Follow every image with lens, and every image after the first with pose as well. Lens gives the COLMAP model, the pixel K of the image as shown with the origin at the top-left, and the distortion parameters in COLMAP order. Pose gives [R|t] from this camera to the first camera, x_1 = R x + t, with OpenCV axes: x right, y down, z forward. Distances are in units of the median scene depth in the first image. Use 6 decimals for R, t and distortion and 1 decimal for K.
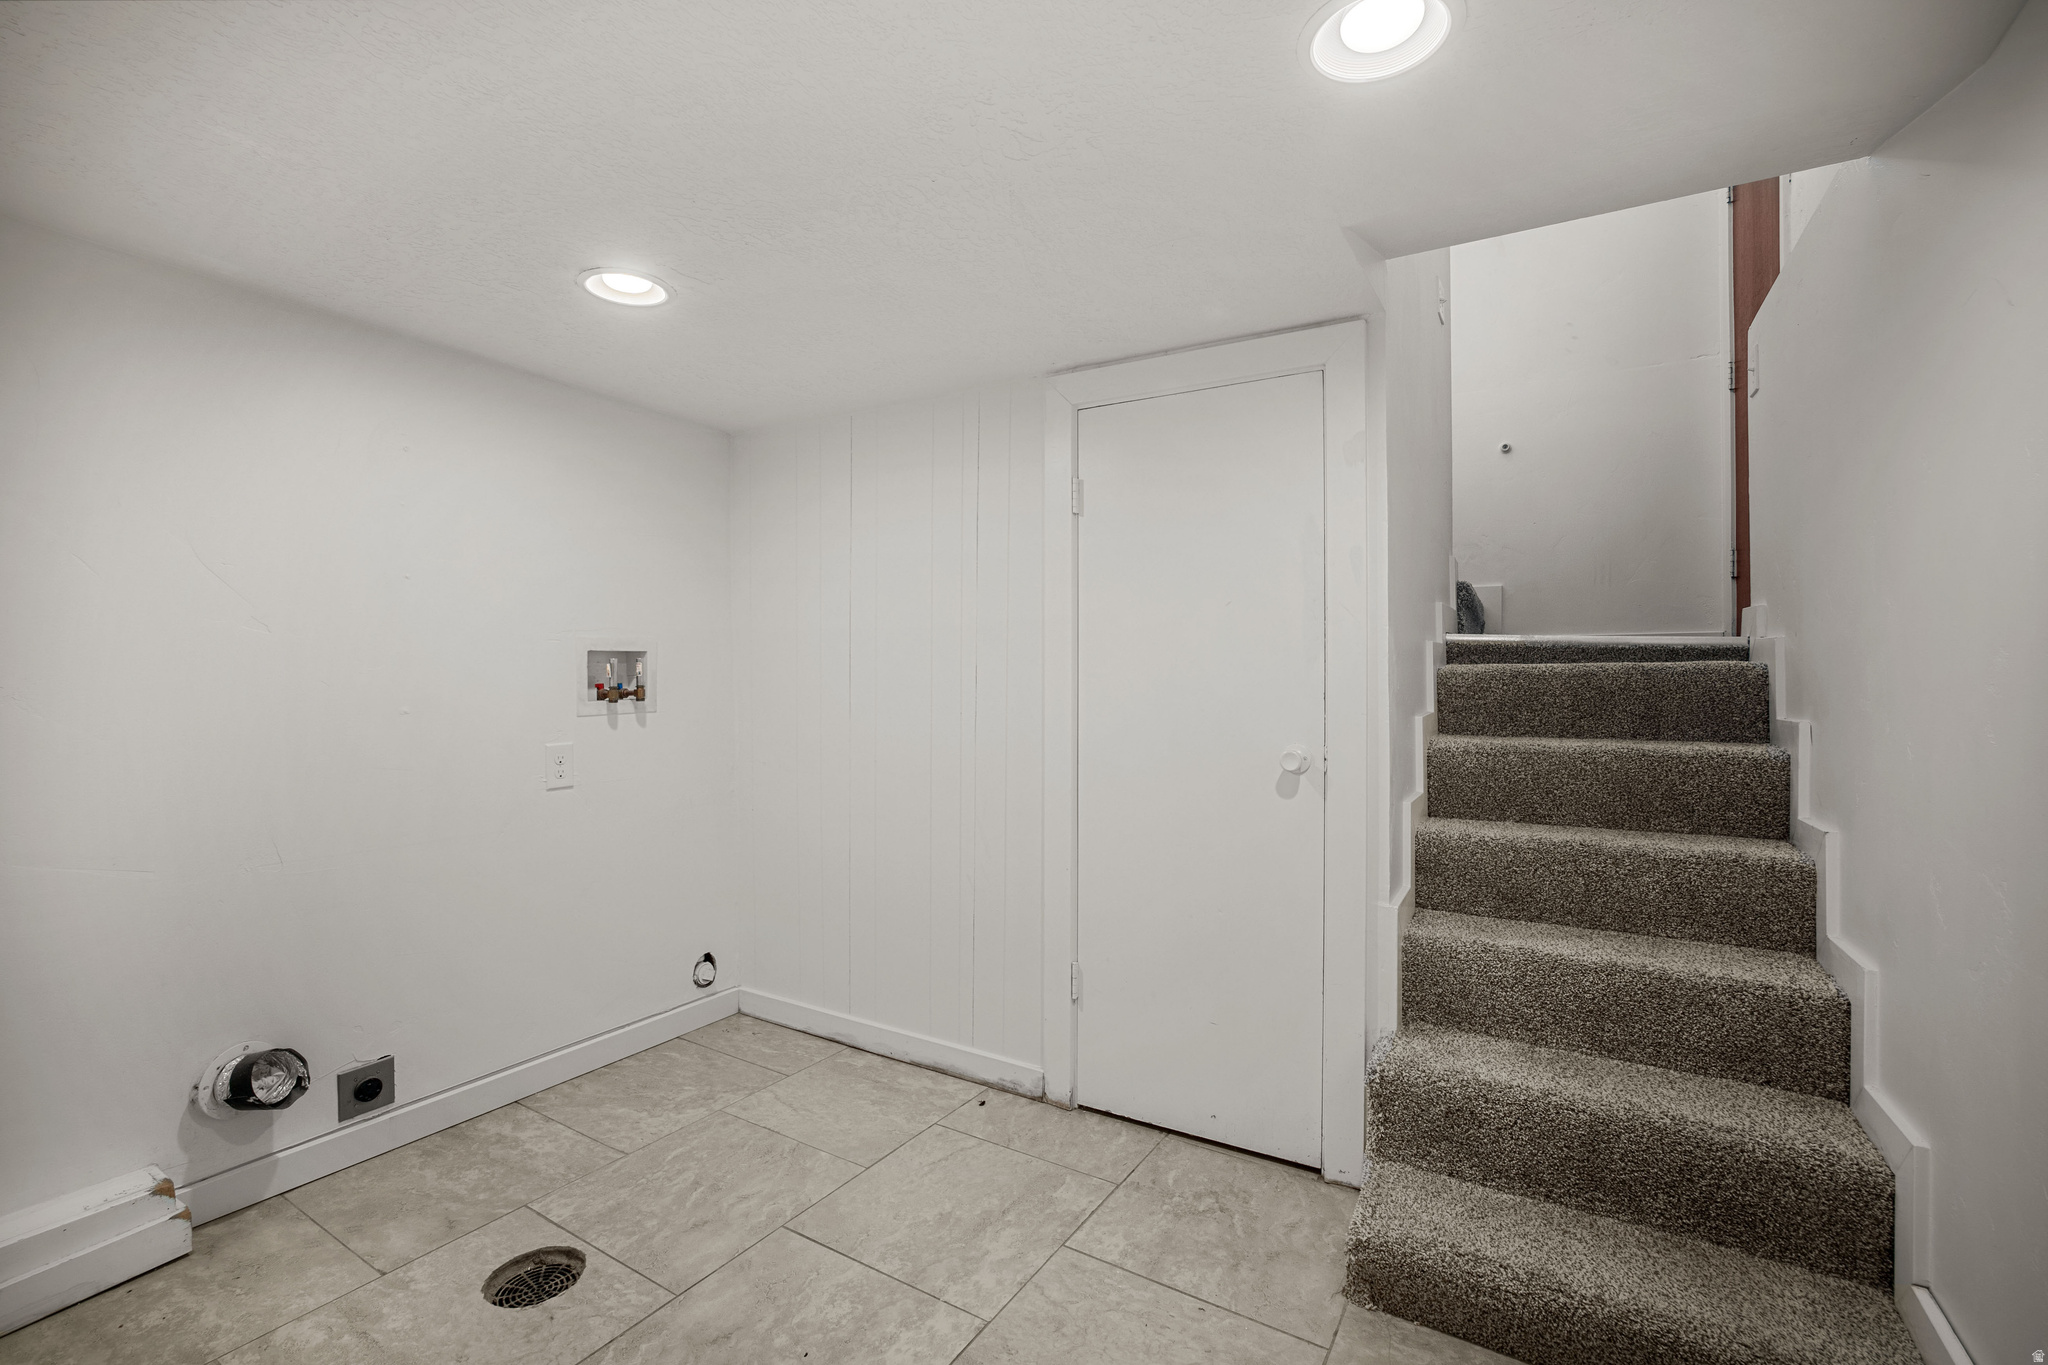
lens RADIAL K [[897.6, 0, 1007.0], [0, 897.6, 678.4], [0, 0, 1]] dist [-0.027619, 0.005650]
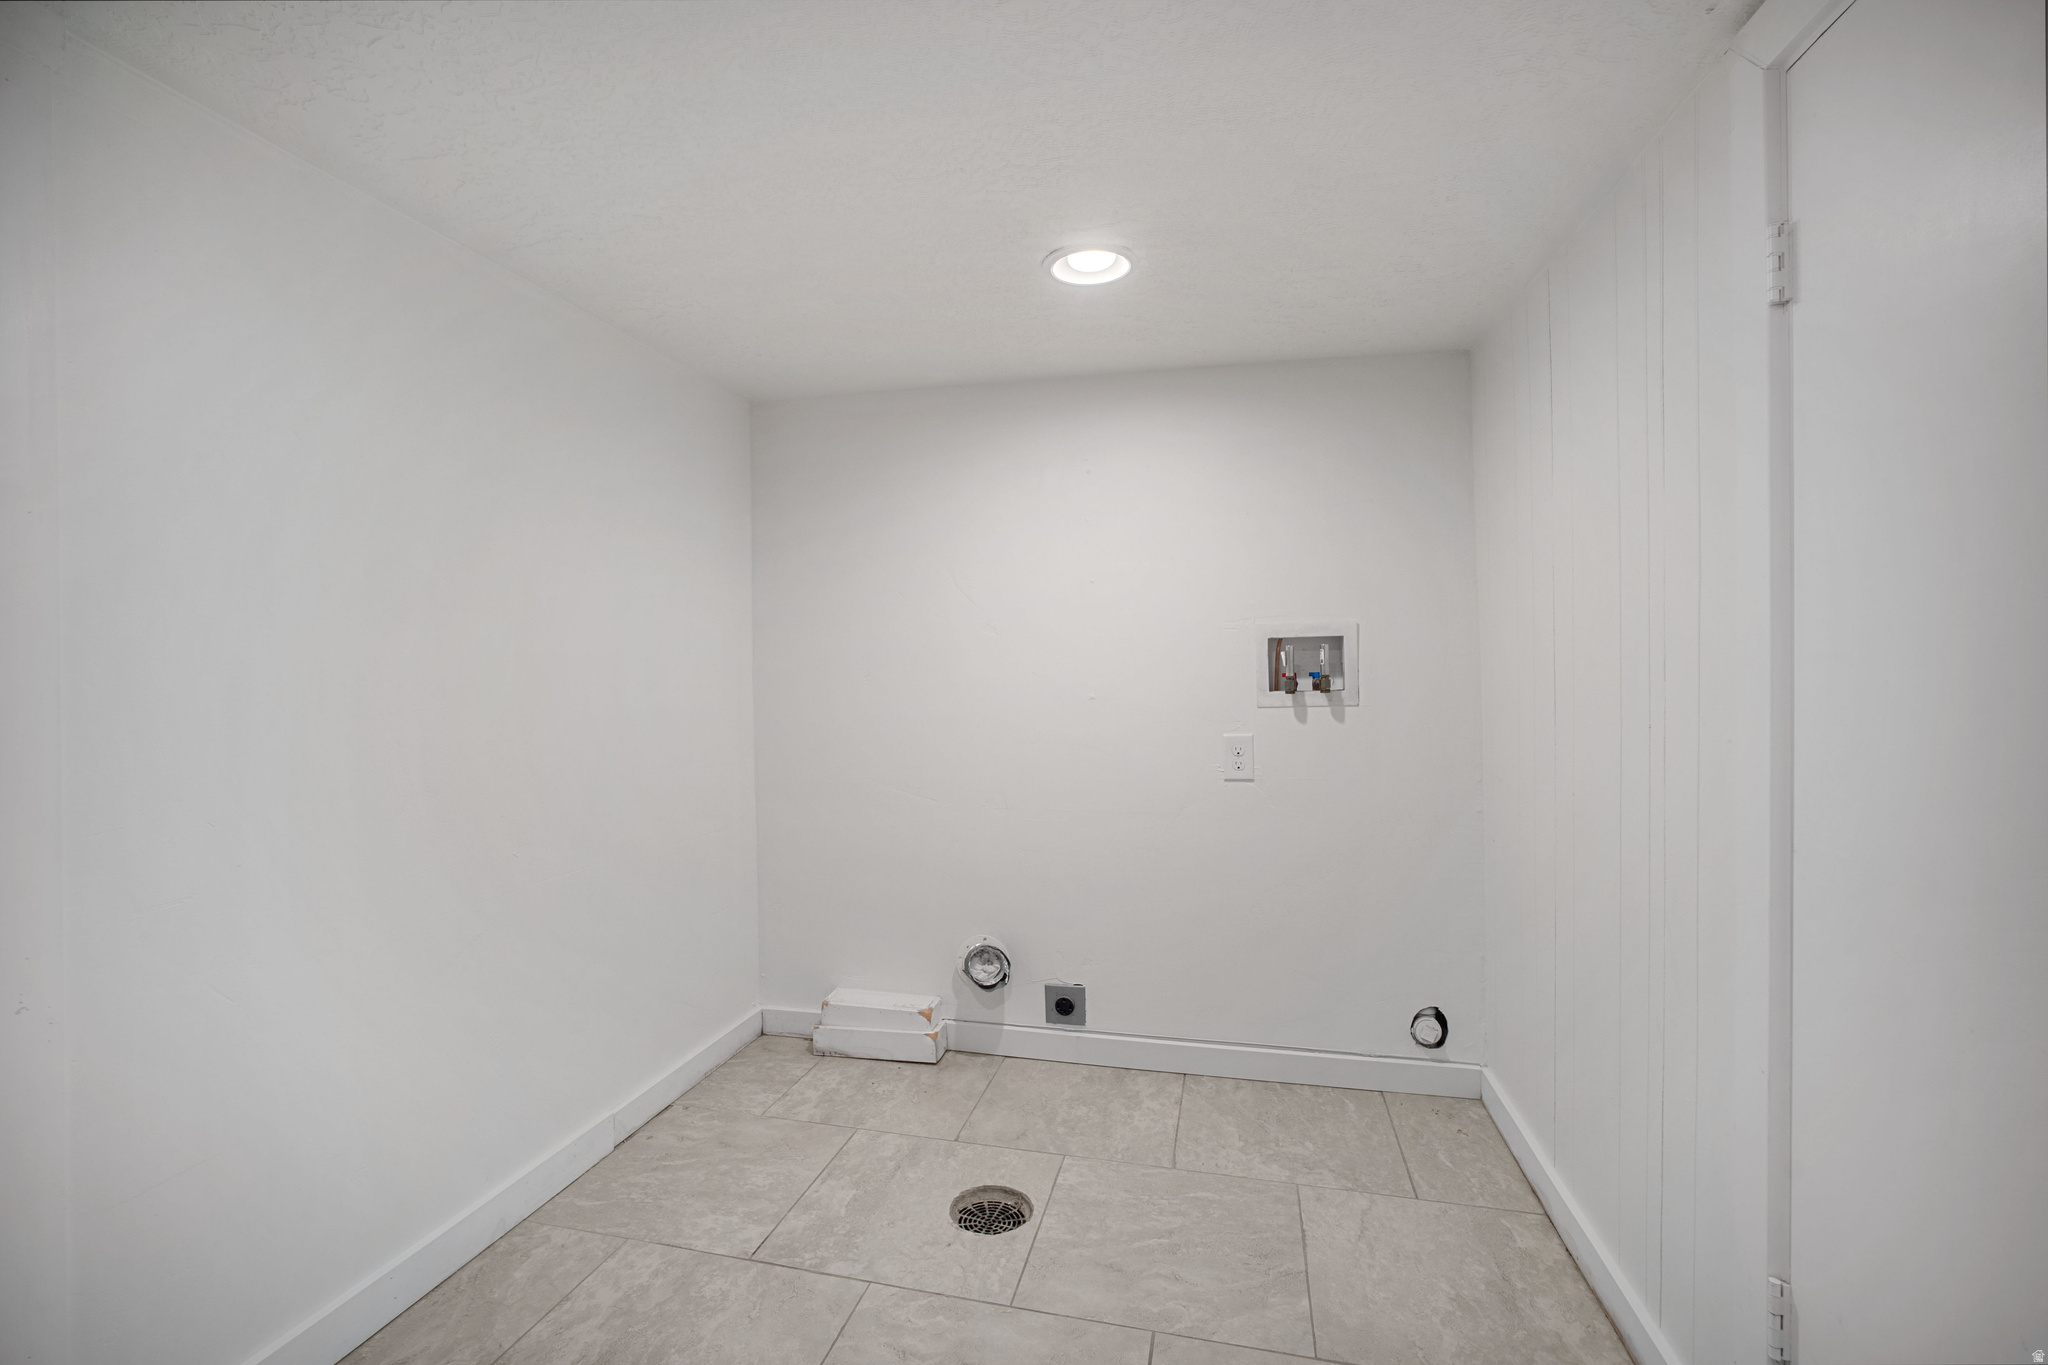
lens RADIAL K [[897.6, 0, 1013.7], [0, 897.6, 678.8], [0, 0, 1]] dist [-0.027619, 0.005650]
pose [[0.311688, 0.008499, -0.950146, 0.419553], [0.009382, 0.999884, 0.012021, -0.002569], [0.950138, -0.012661, 0.311572, 0.540834]]
